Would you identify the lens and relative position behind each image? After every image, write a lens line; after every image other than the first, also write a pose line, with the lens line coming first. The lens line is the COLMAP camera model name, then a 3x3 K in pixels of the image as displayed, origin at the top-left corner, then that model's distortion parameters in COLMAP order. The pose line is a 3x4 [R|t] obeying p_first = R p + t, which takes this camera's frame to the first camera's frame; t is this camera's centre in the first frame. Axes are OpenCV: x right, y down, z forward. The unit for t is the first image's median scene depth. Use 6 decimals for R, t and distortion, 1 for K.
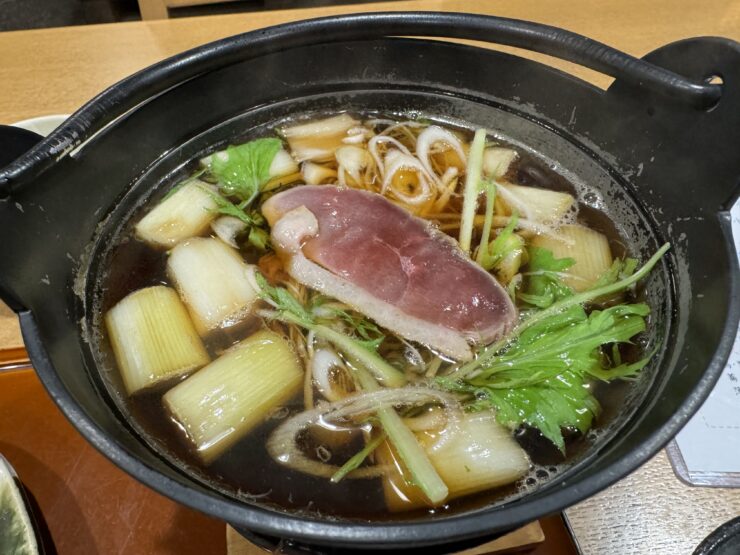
lens RADIAL K [[544.5, 0, 370.0], [0, 544.5, 277.5], [0, 0, 1]] dist [0.000858, 0.001288]
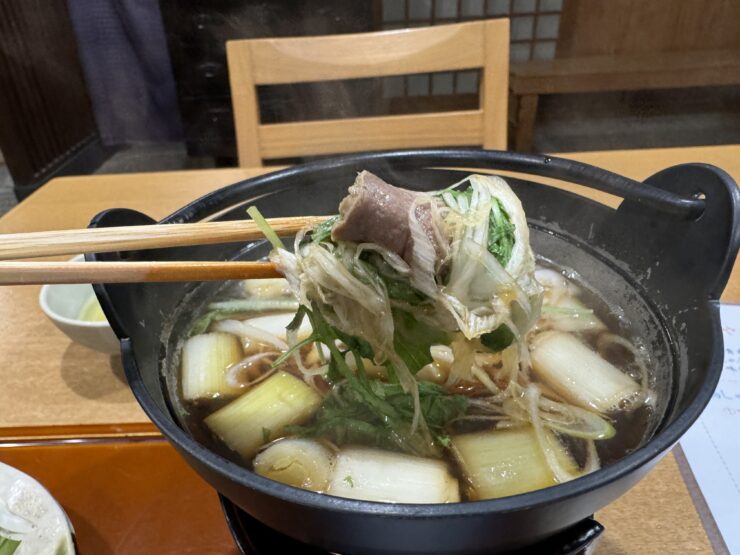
lens RADIAL K [[544.5, 0, 370.0], [0, 544.5, 277.5], [0, 0, 1]] dist [0.000858, 0.001288]
pose [[0.991653, 0.040360, -0.122453, 0.063391], [-0.070861, 0.964048, -0.256104, 0.142988], [0.107715, 0.262644, 0.958862, -0.144816]]
